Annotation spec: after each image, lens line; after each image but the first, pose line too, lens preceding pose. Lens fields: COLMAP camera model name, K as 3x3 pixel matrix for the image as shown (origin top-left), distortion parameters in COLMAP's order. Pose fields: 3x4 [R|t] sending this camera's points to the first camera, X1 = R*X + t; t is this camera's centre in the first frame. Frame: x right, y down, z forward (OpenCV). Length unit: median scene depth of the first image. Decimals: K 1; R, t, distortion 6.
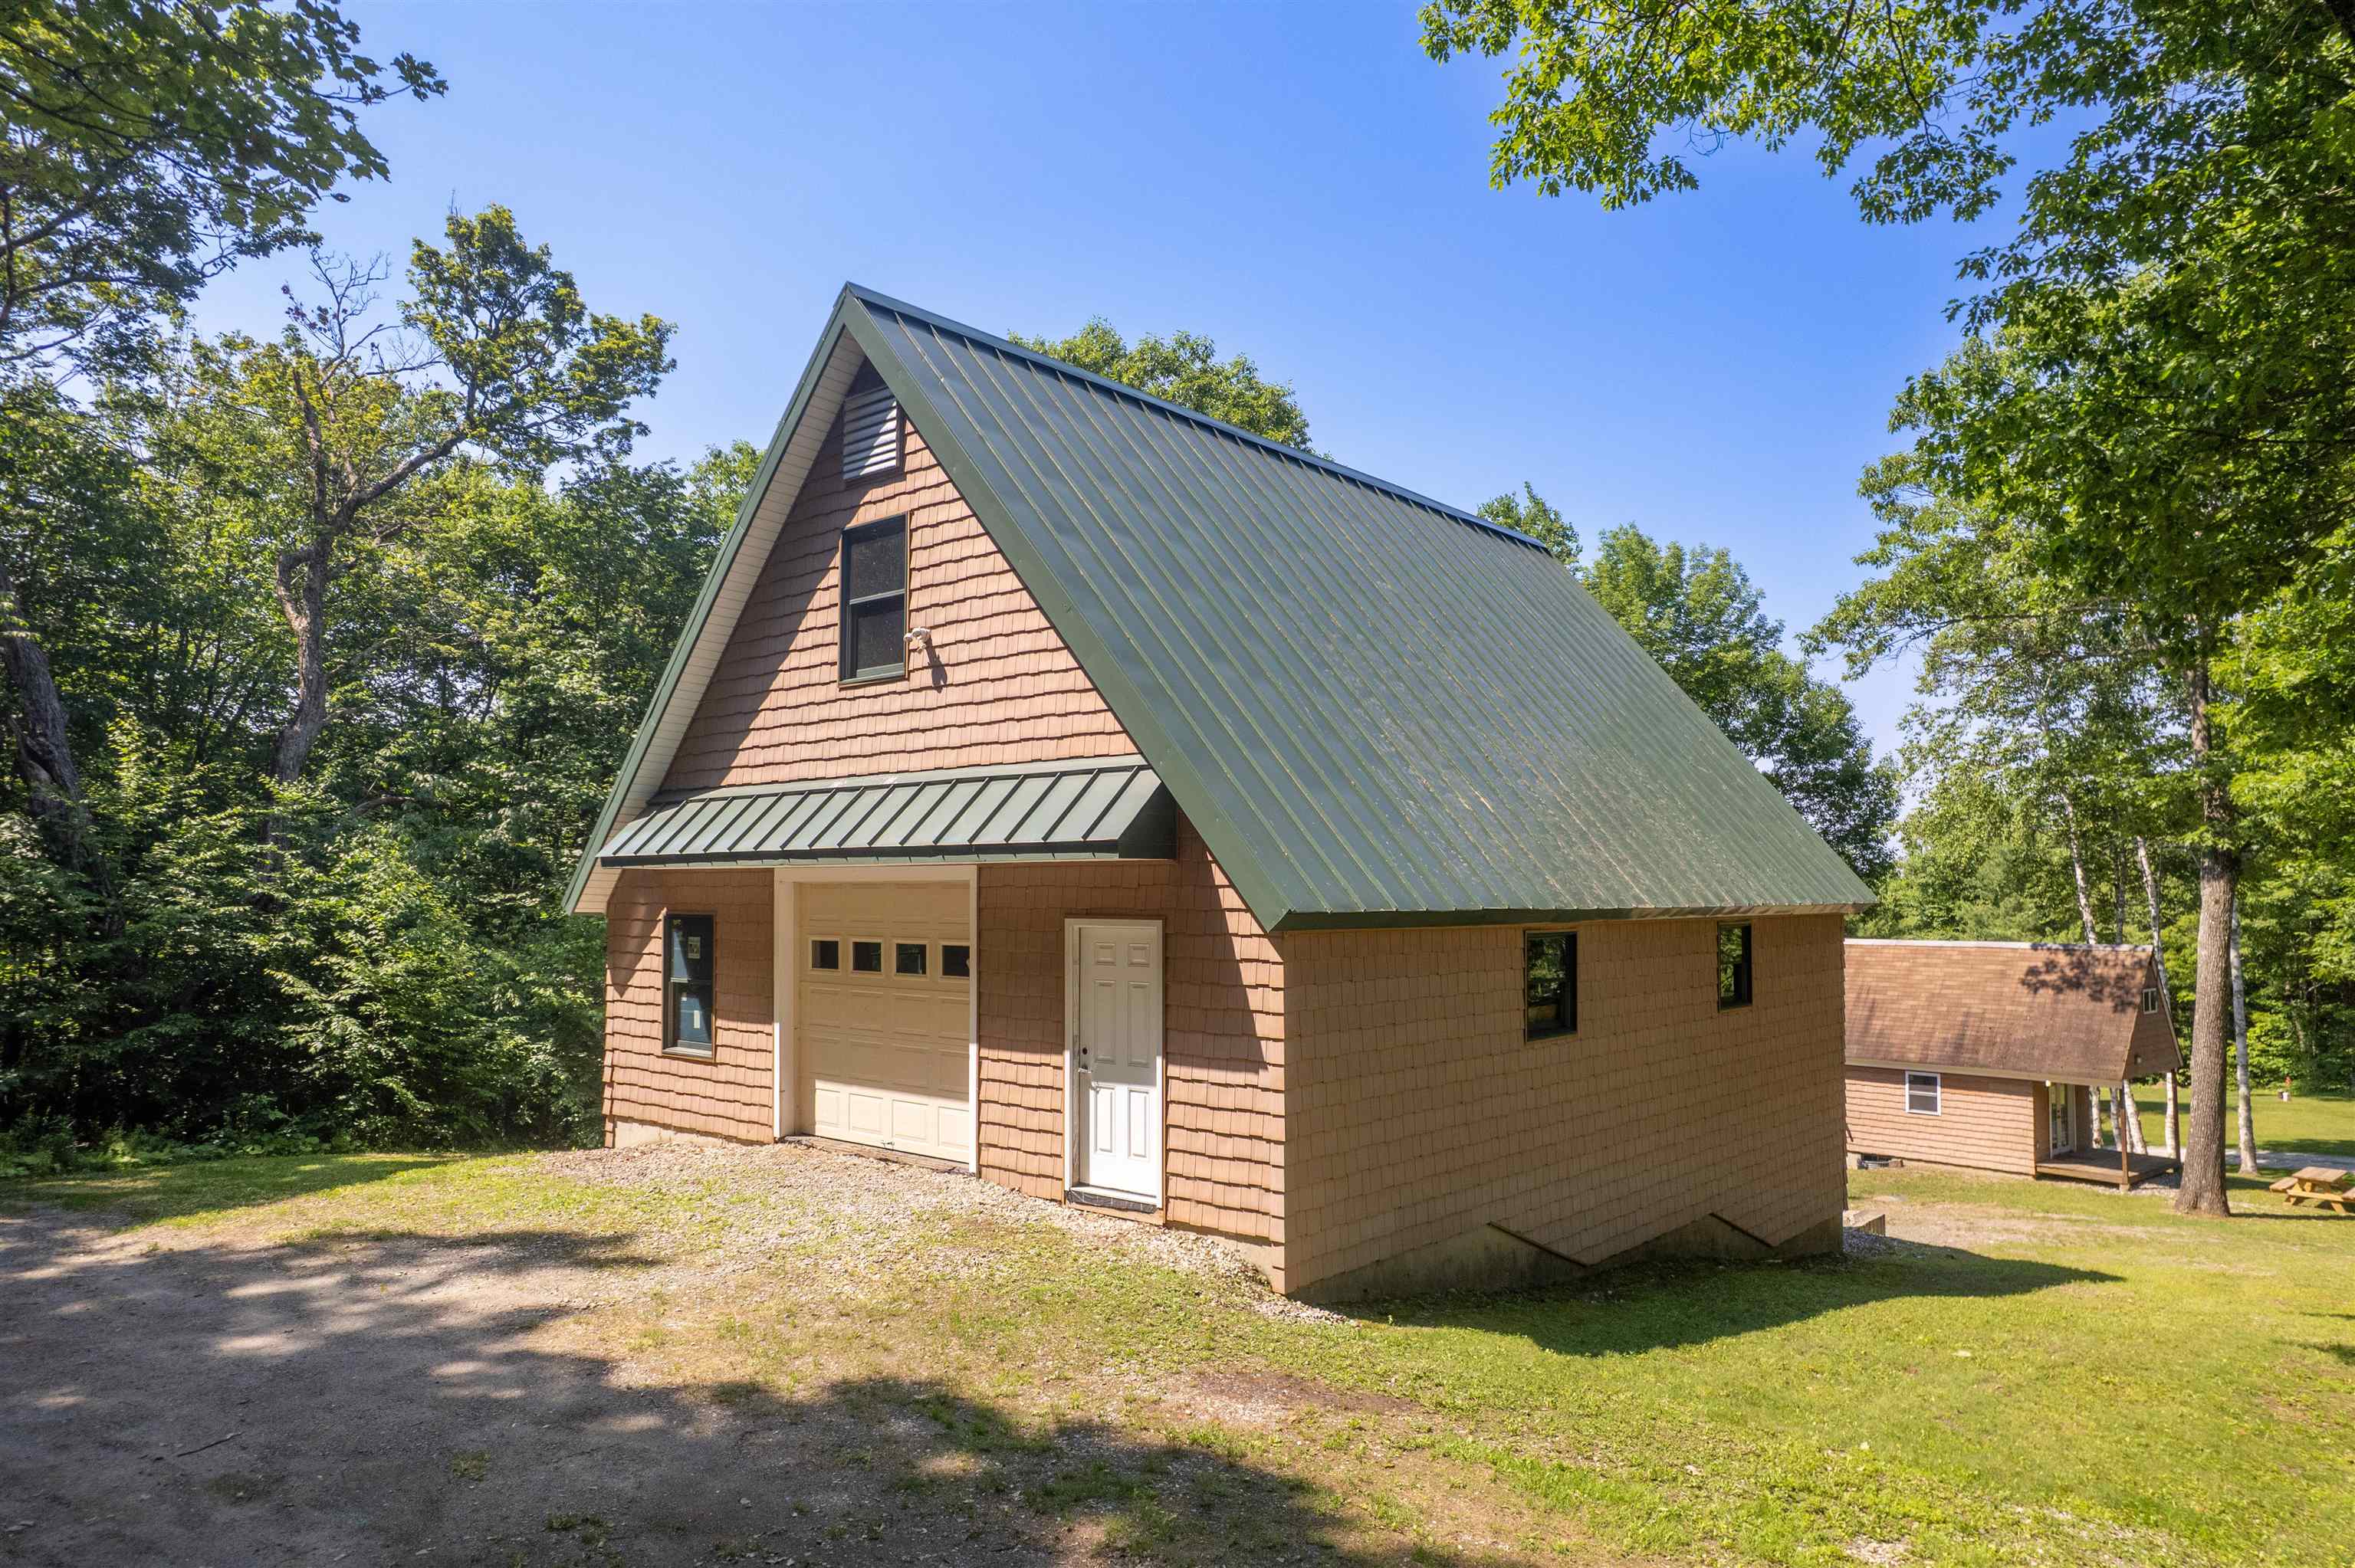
lens RADIAL K [[1509.4, 0, 1185.4], [0, 1509.4, 839.4], [0, 0, 1]] dist [0.000932, 0.003507]
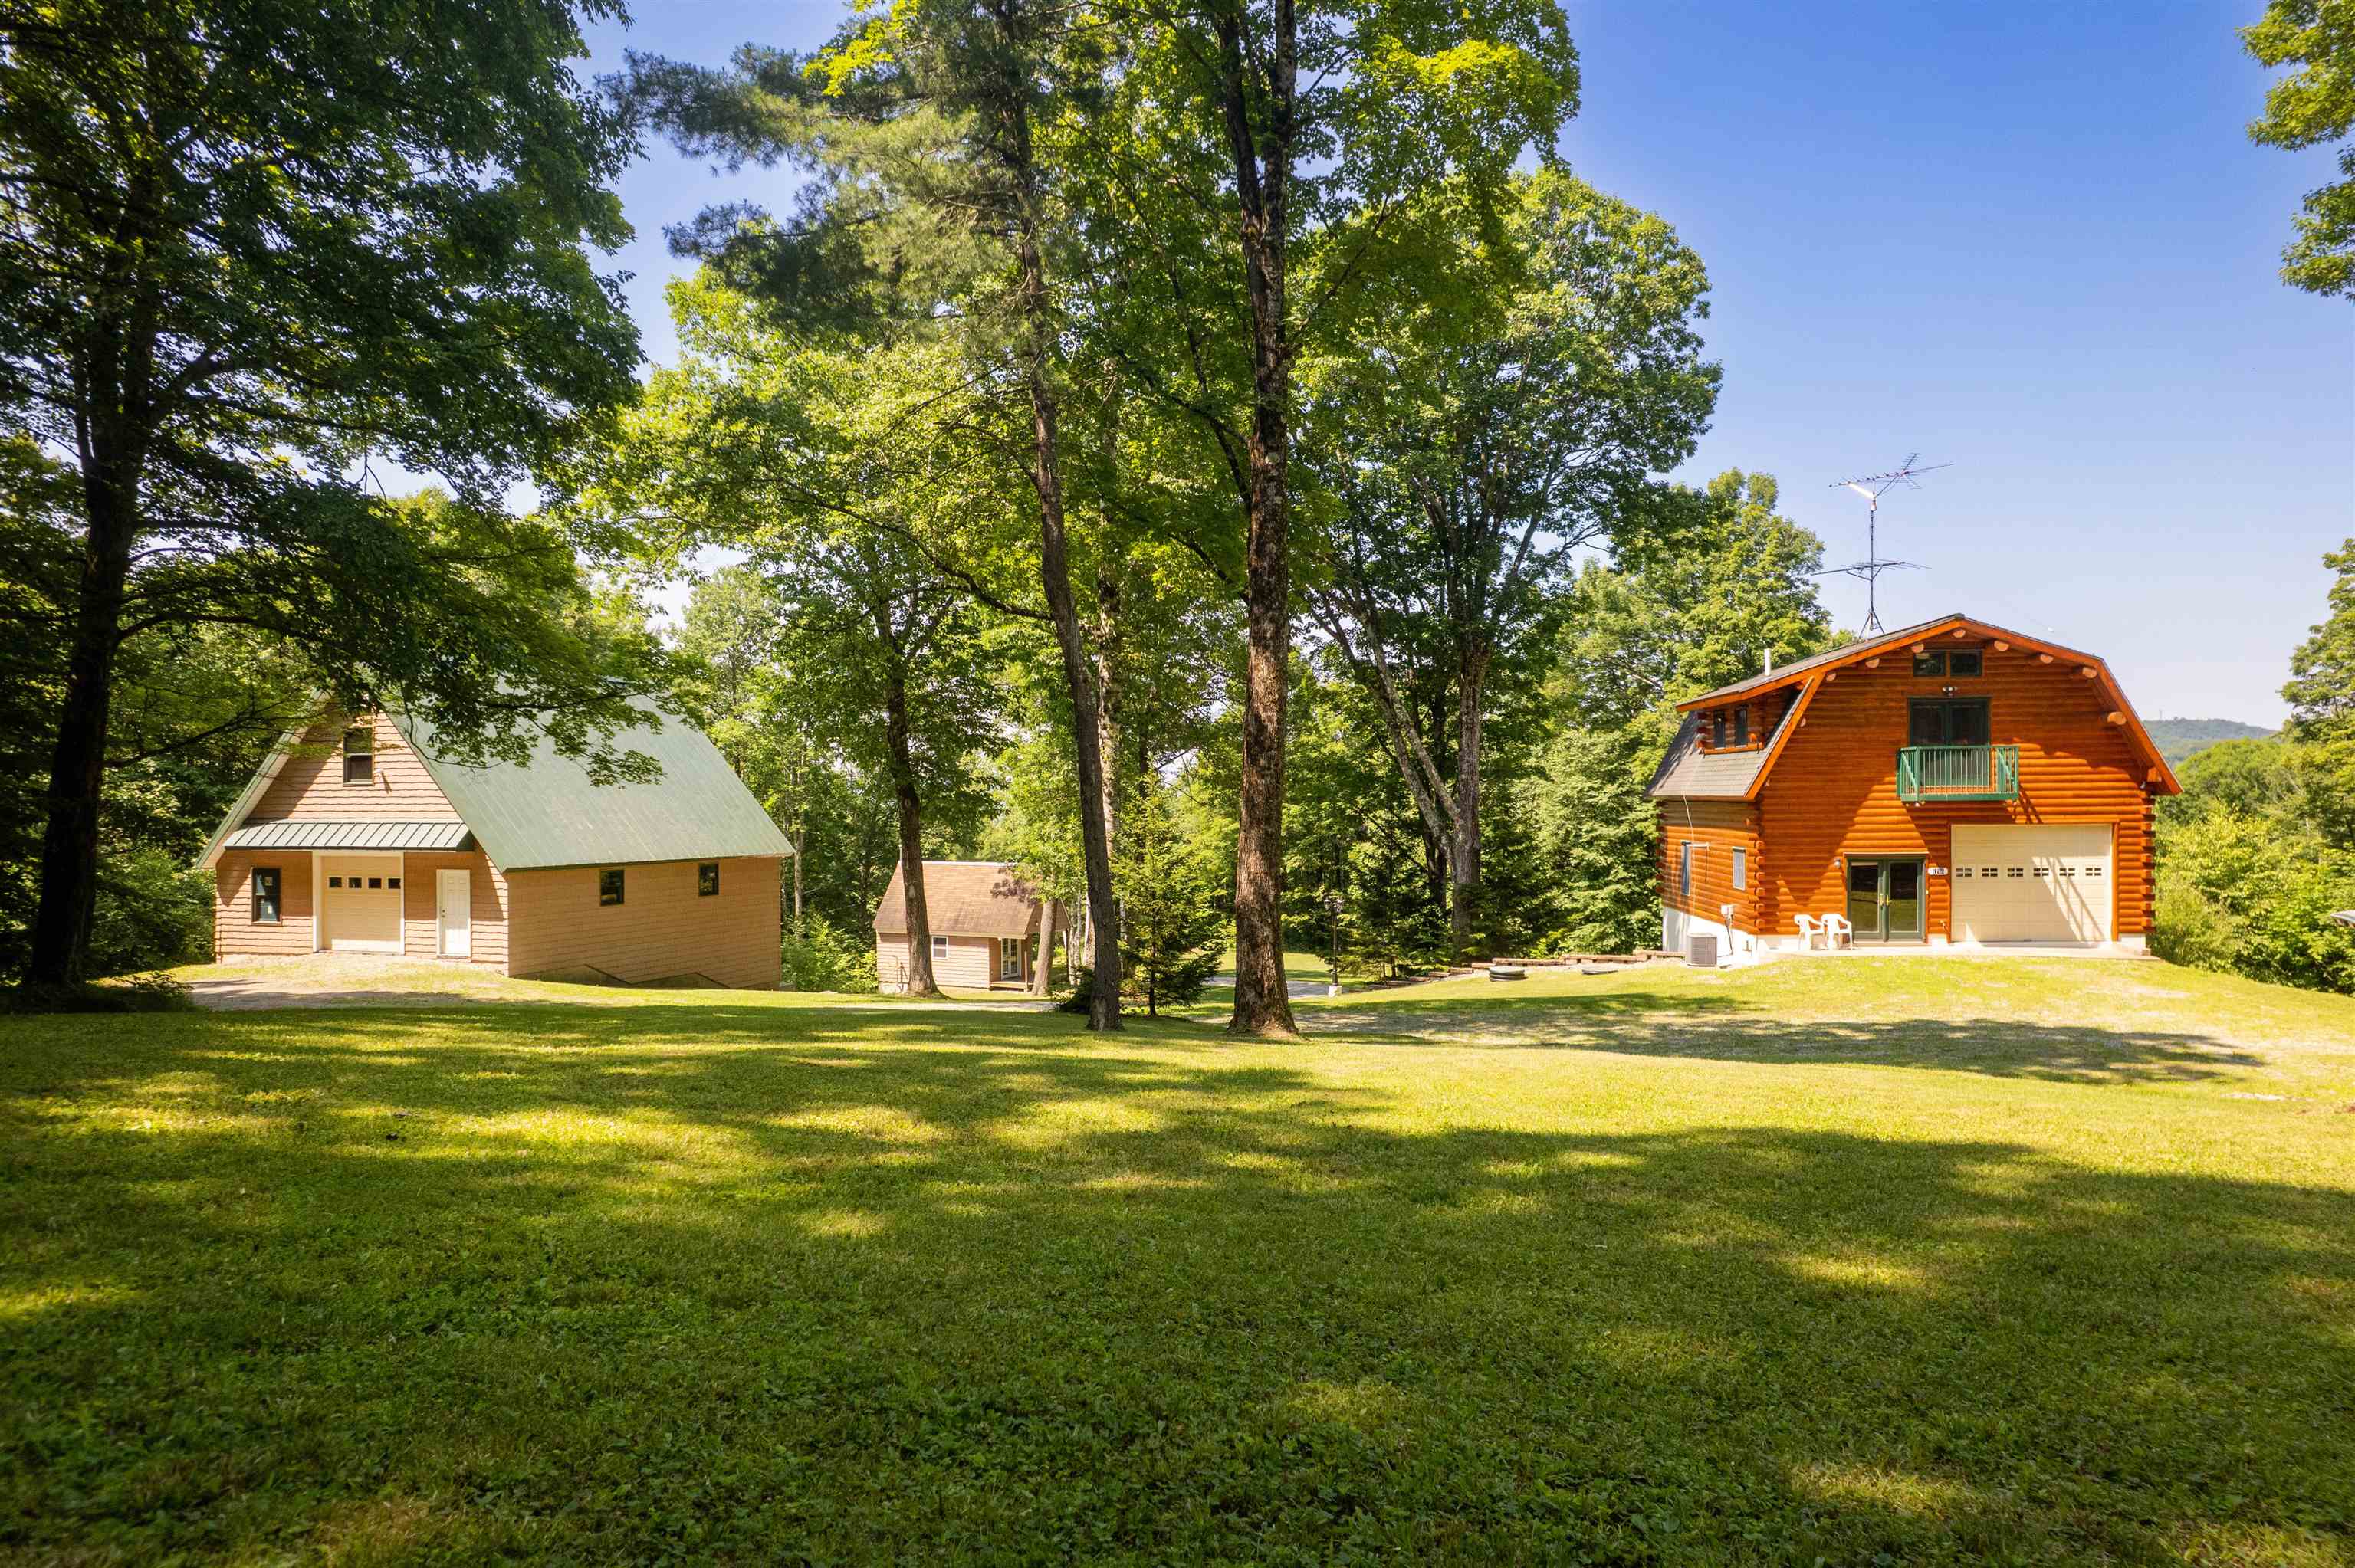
lens RADIAL K [[1570.7, 0, 1177.5], [0, 1570.7, 784.0], [0, 0, 1]] dist [0.000271, 0.001204]
pose [[0.925543, 0.002242, 0.378636, 0.098510], [-0.009250, 0.999818, 0.016691, -0.175470], [-0.378529, -0.018951, 0.925395, -2.358201]]
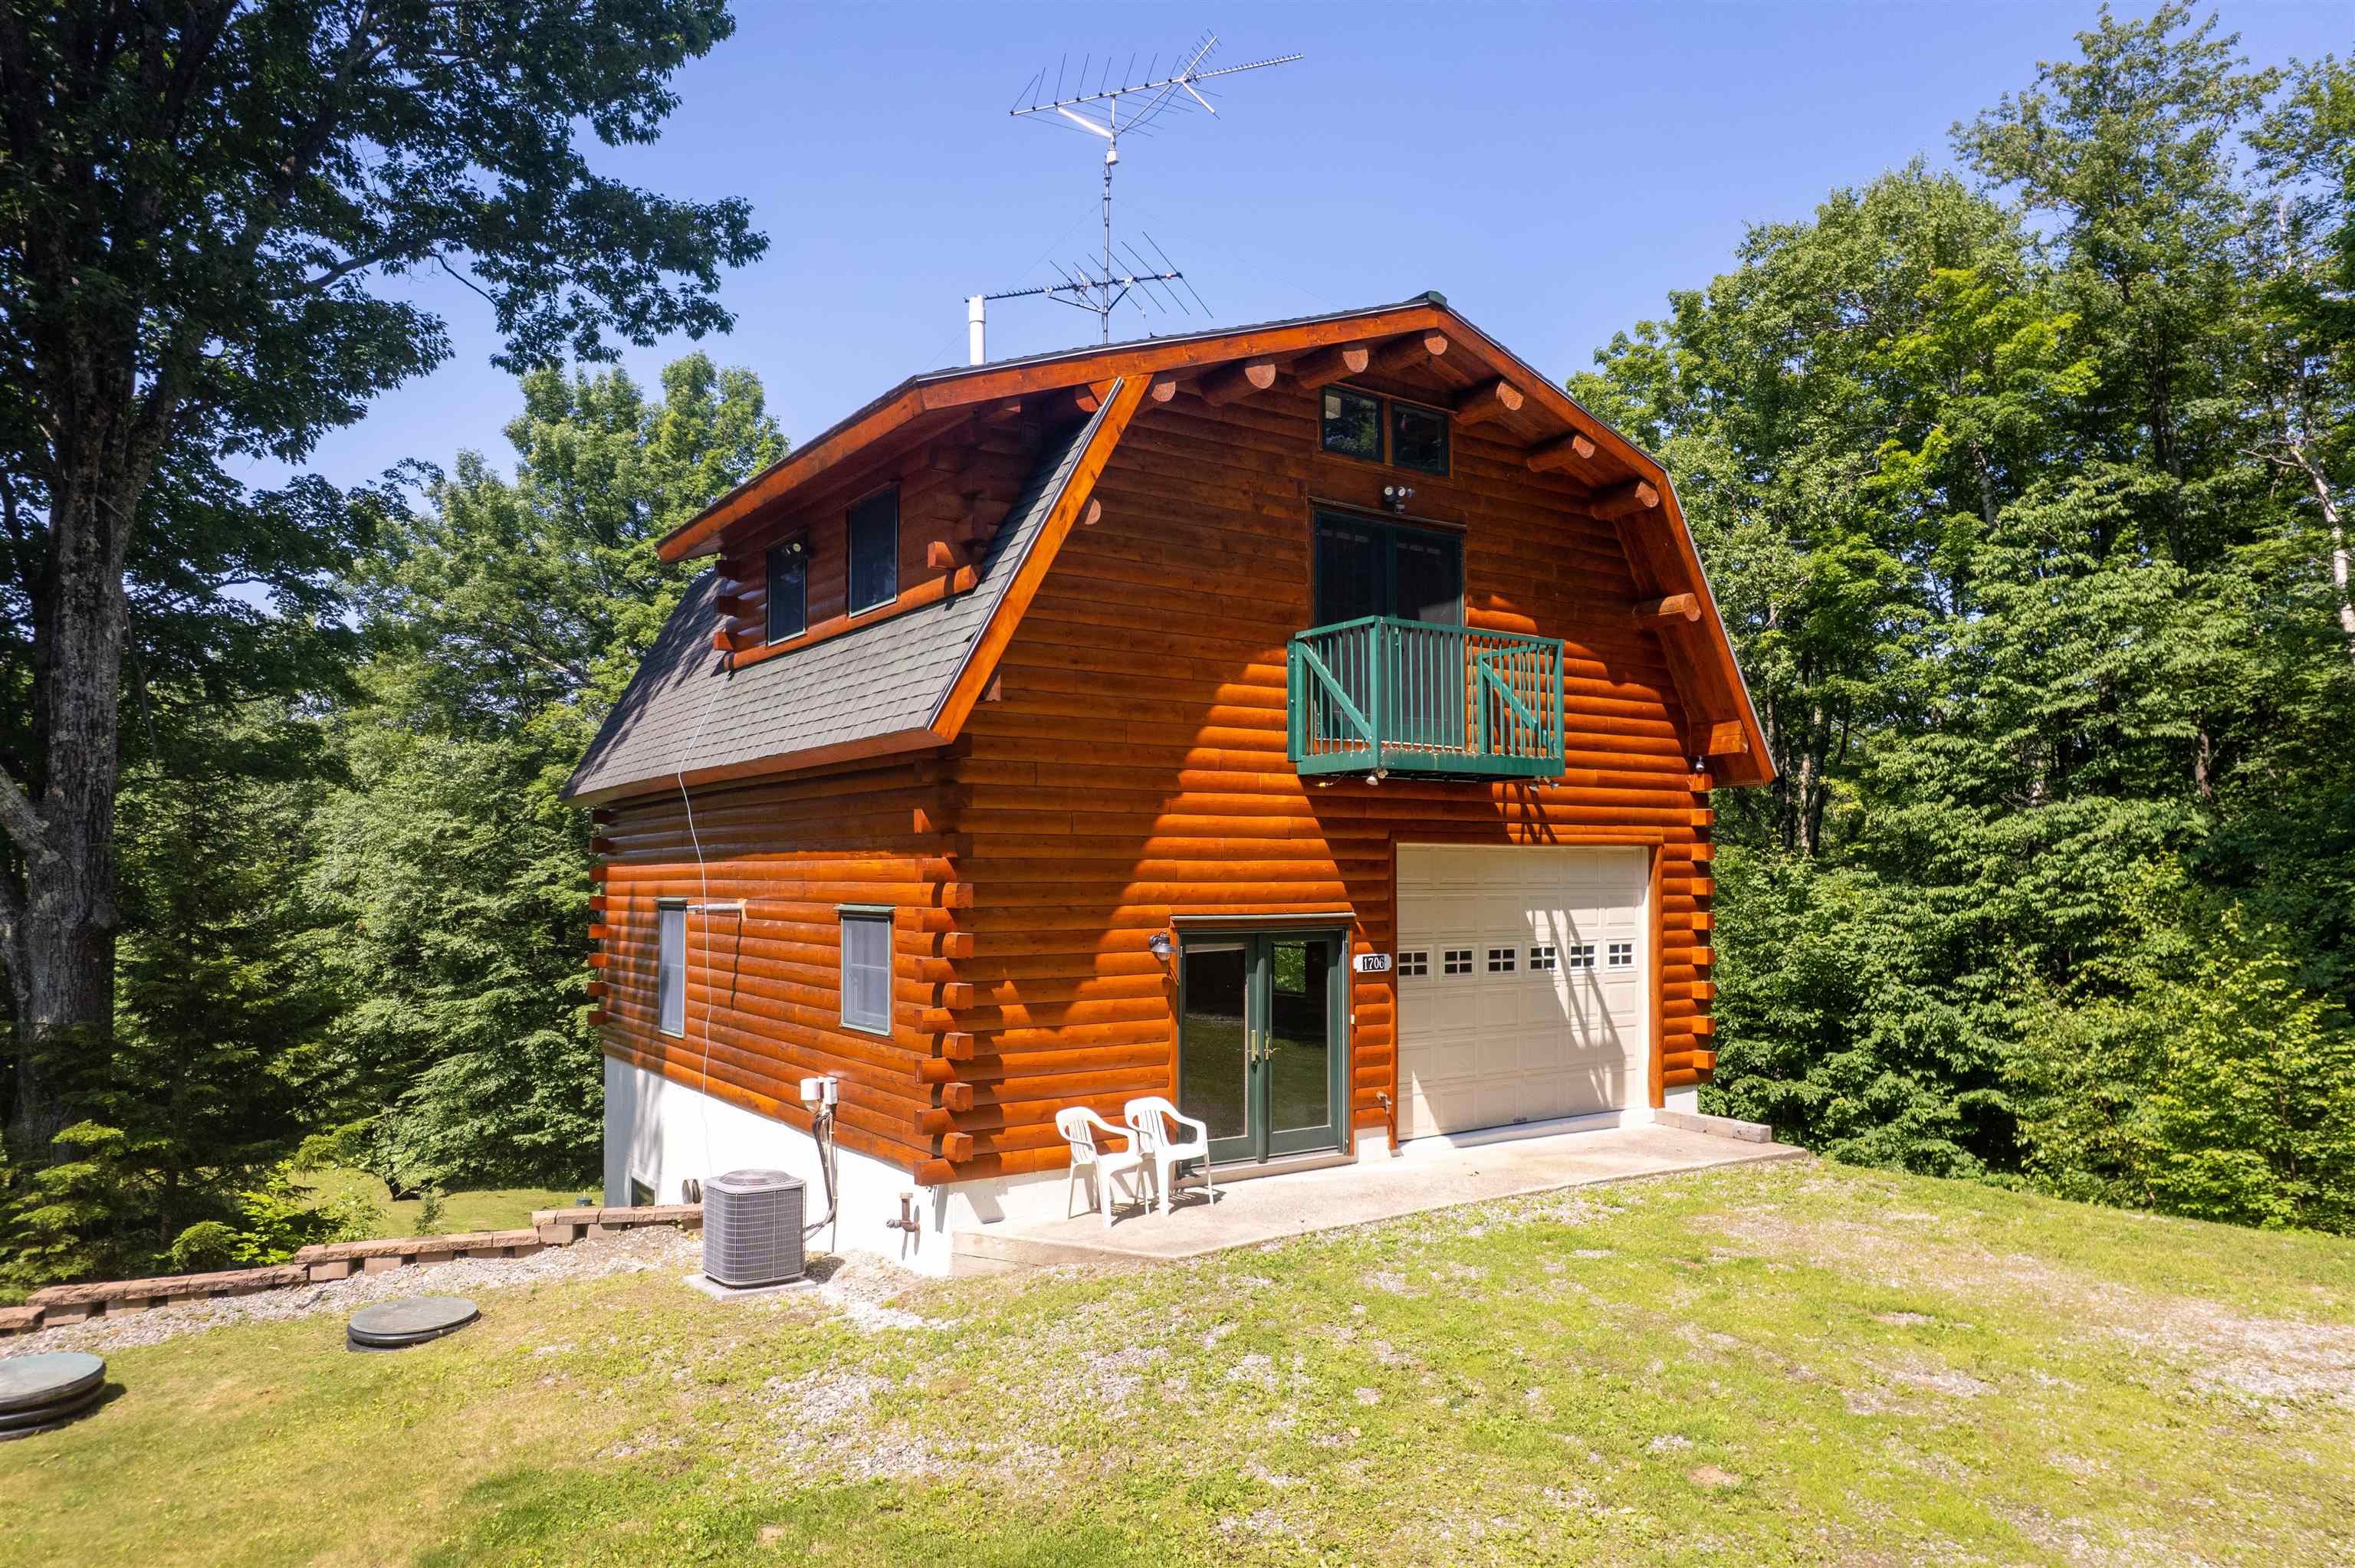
lens RADIAL K [[1482.3, 0, 1184.5], [0, 1482.3, 853.4], [0, 0, 1]] dist [-0.062591, 0.001268]
pose [[0.459831, 0.024671, 0.887663, 1.404220], [-0.029757, 0.999481, -0.012364, -0.049247], [-0.887508, -0.020729, 0.460327, -0.705201]]
